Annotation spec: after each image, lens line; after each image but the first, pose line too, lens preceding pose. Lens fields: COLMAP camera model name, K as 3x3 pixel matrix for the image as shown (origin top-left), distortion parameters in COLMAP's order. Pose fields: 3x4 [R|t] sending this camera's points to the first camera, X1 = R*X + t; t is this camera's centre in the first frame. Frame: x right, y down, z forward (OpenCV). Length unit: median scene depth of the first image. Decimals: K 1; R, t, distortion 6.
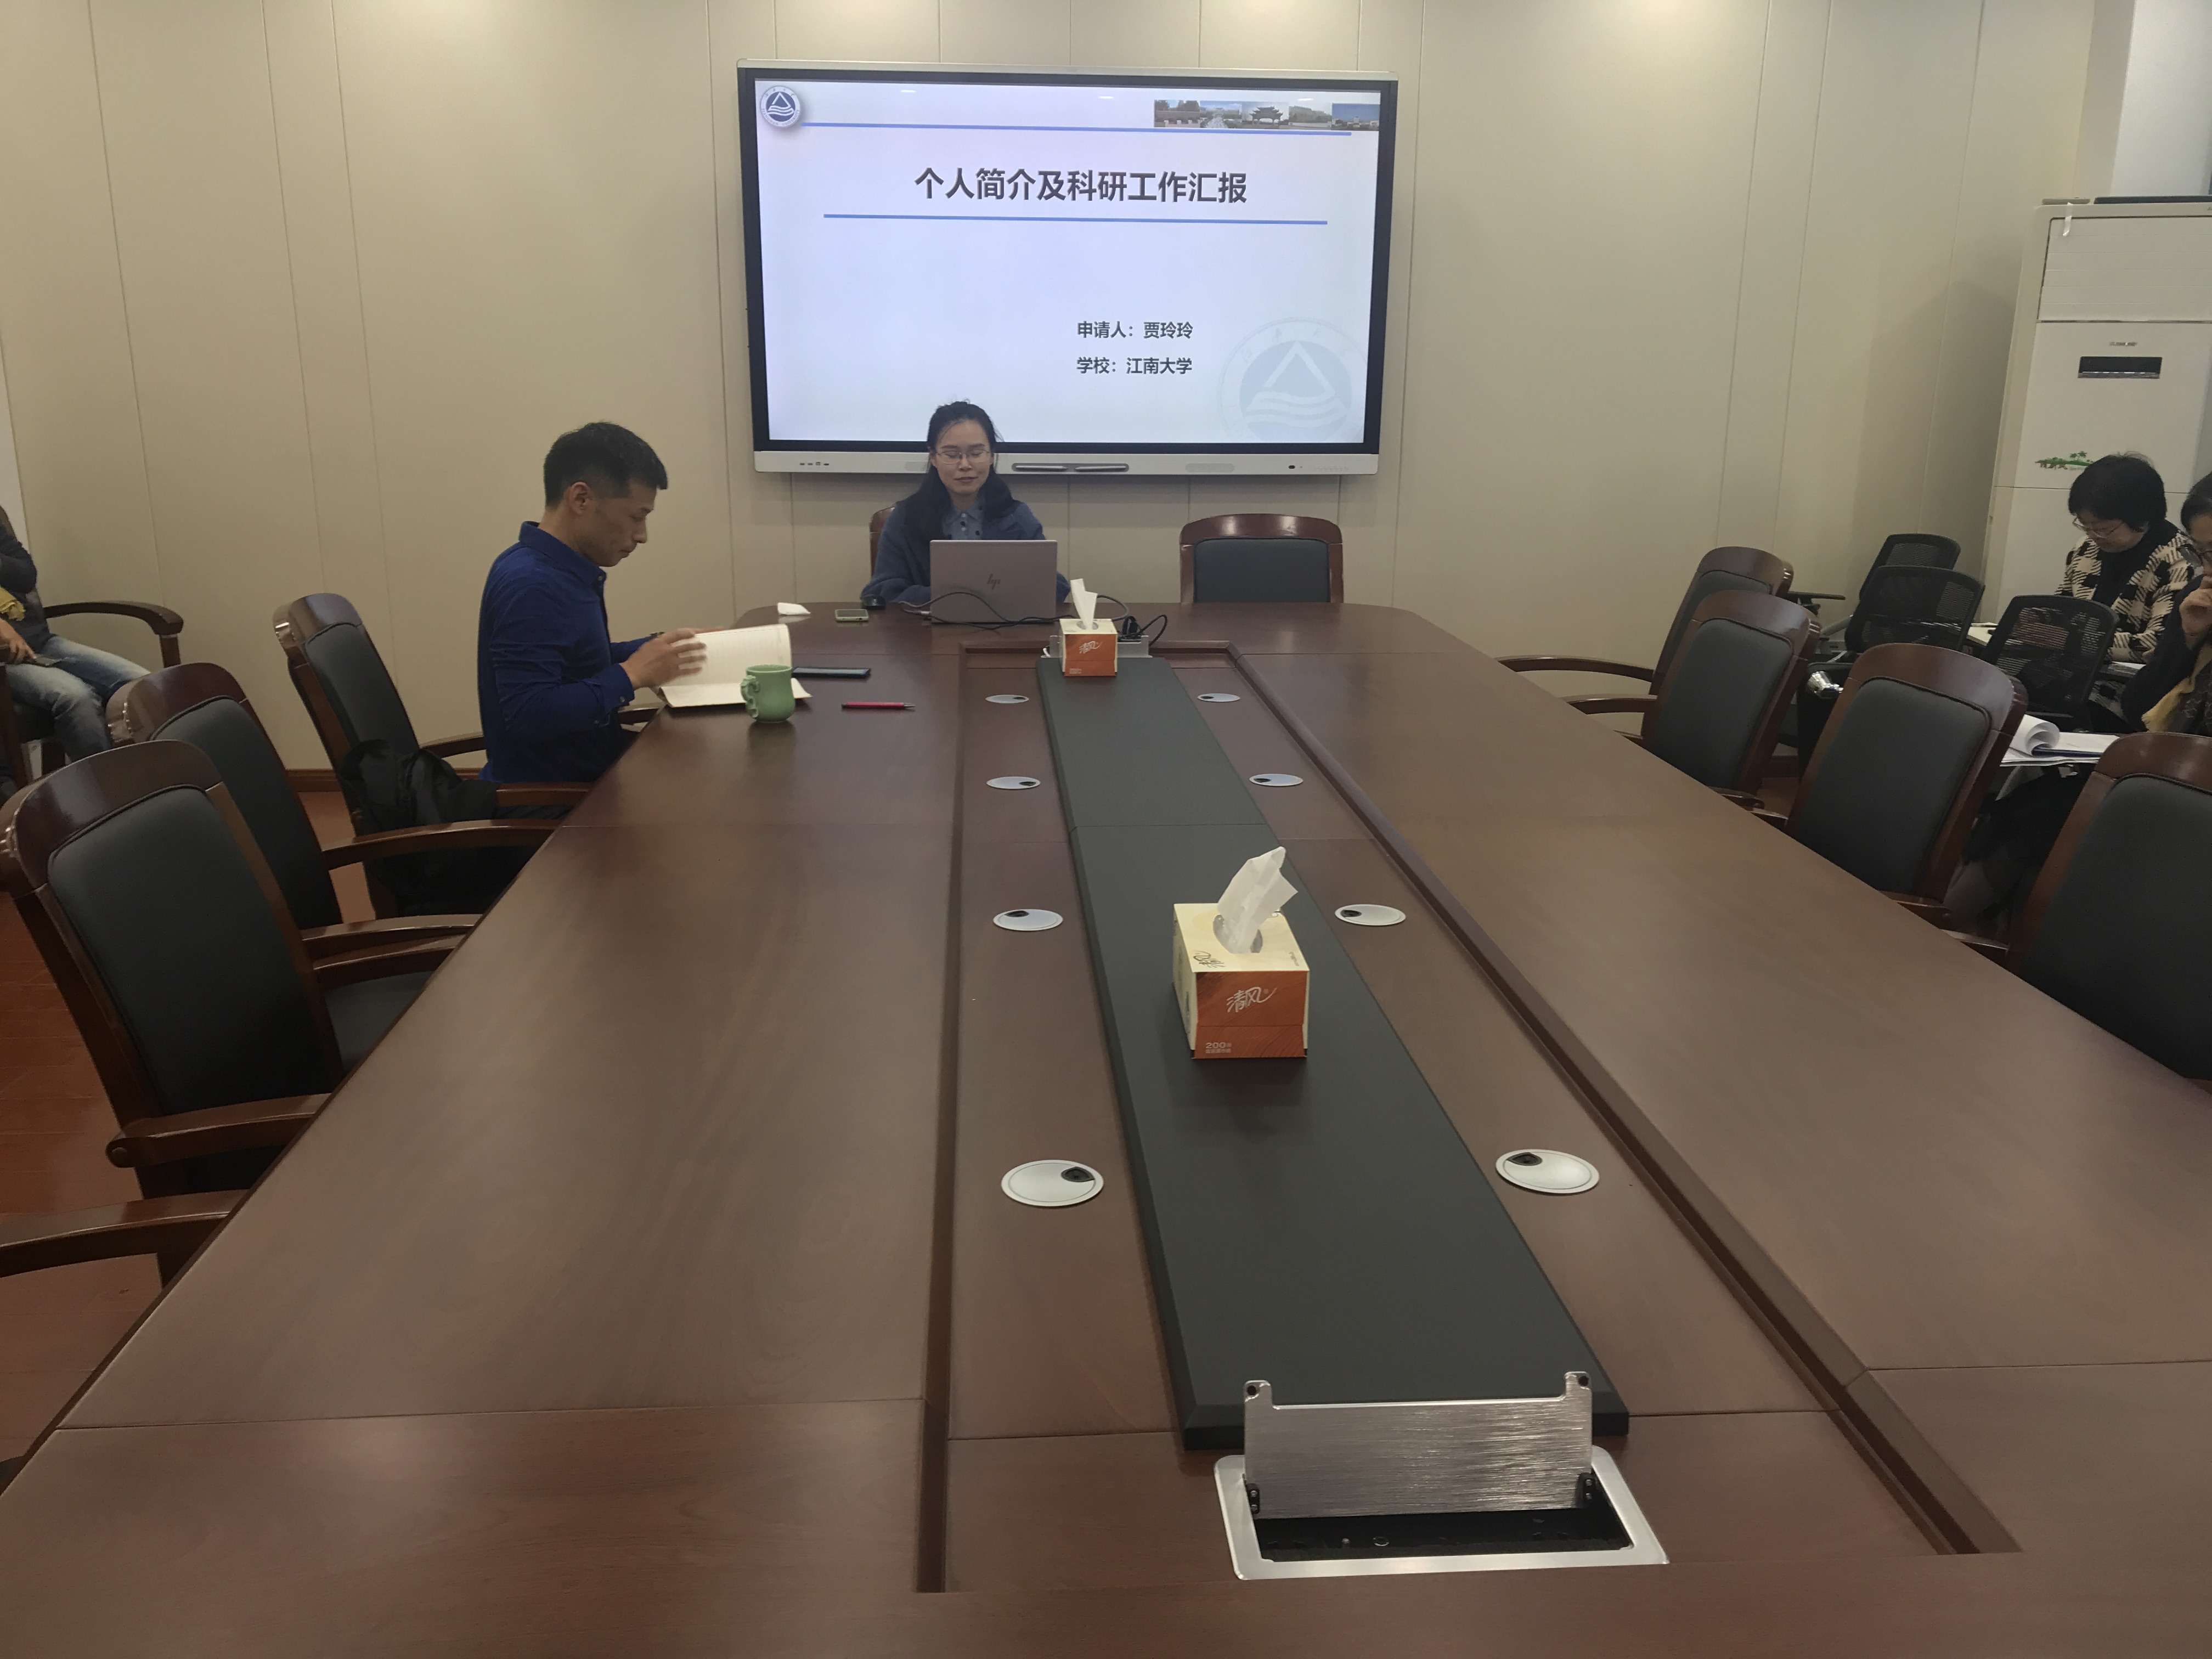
lens RADIAL K [[1856.9, 0, 1092.3], [0, 1856.9, 831.9], [0, 0, 1]] dist [0.023561, -0.018377]
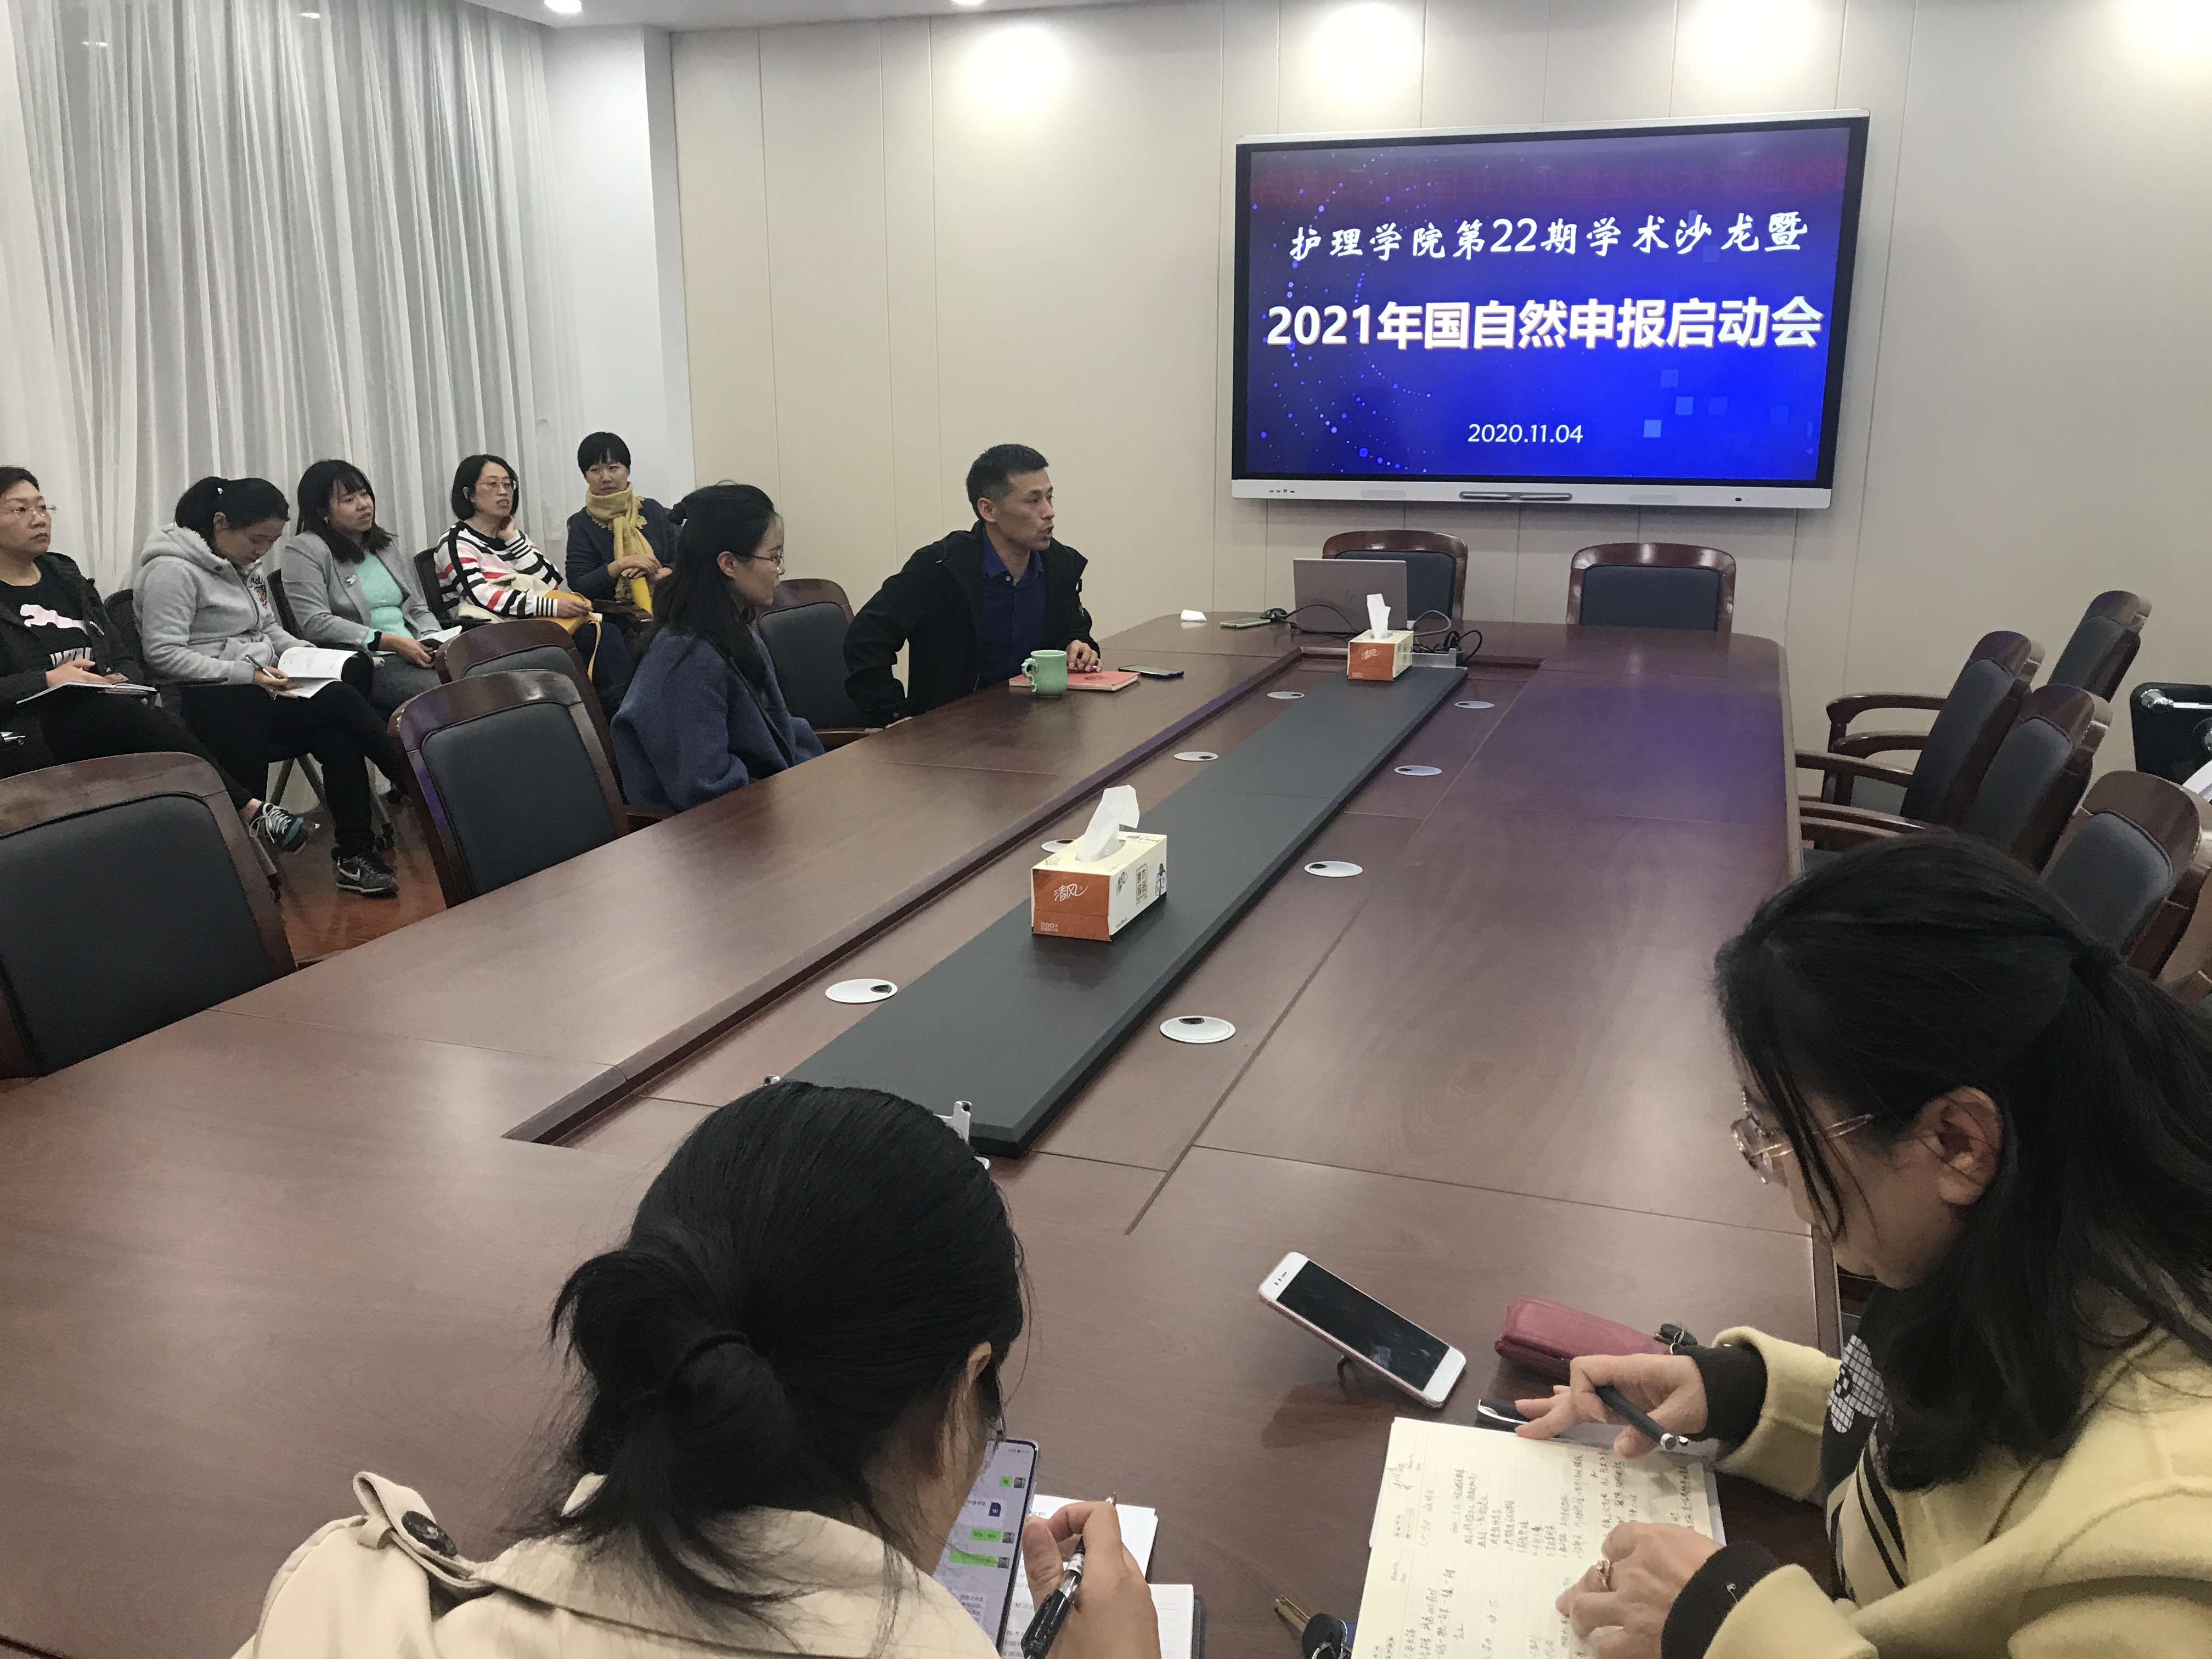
lens RADIAL K [[1856.9, 0, 1099.2], [0, 1856.9, 832.6], [0, 0, 1]] dist [0.023561, -0.018377]
pose [[0.922665, 0.084043, -0.376333, 0.276211], [-0.089376, 0.995992, 0.003300, 0.019086], [0.375102, 0.030590, 0.926479, -0.103028]]
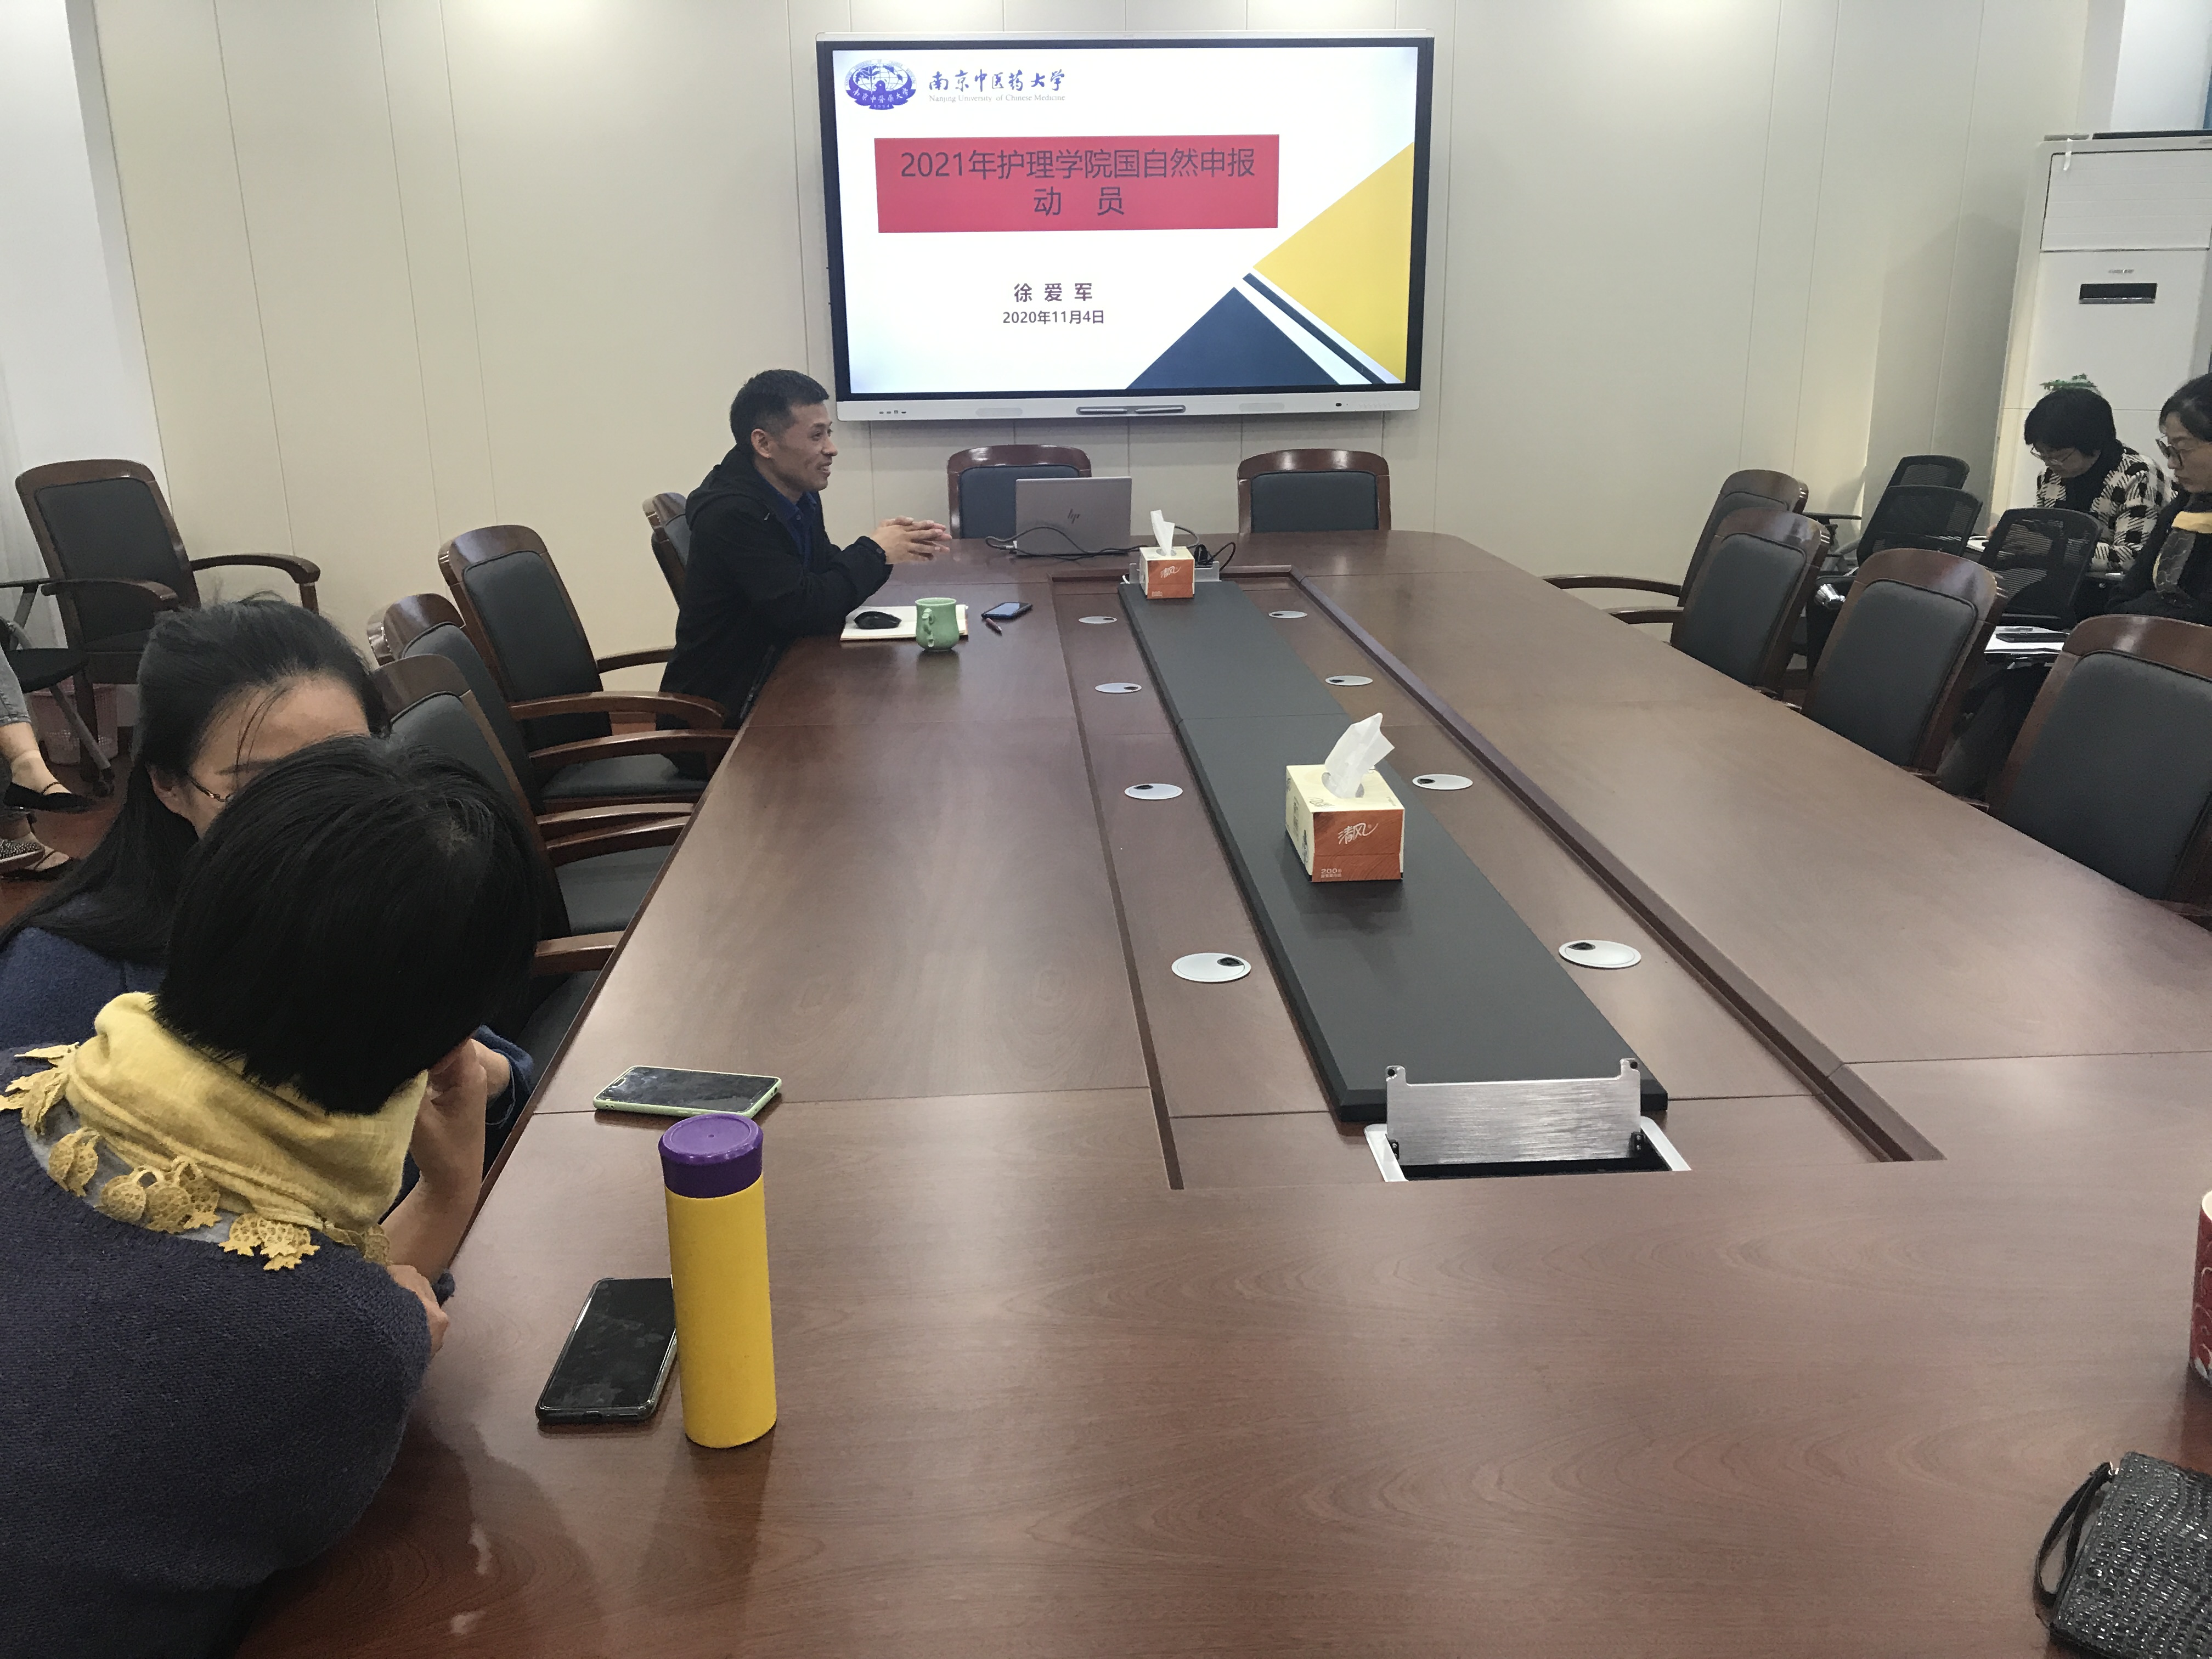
lens RADIAL K [[1856.9, 0, 1093.0], [0, 1856.9, 834.5], [0, 0, 1]] dist [0.023561, -0.018377]
pose [[0.999727, -0.018599, -0.014156, -0.034349], [0.019010, 0.999385, 0.029479, 0.023527], [0.013599, -0.029740, 0.999465, -0.113522]]
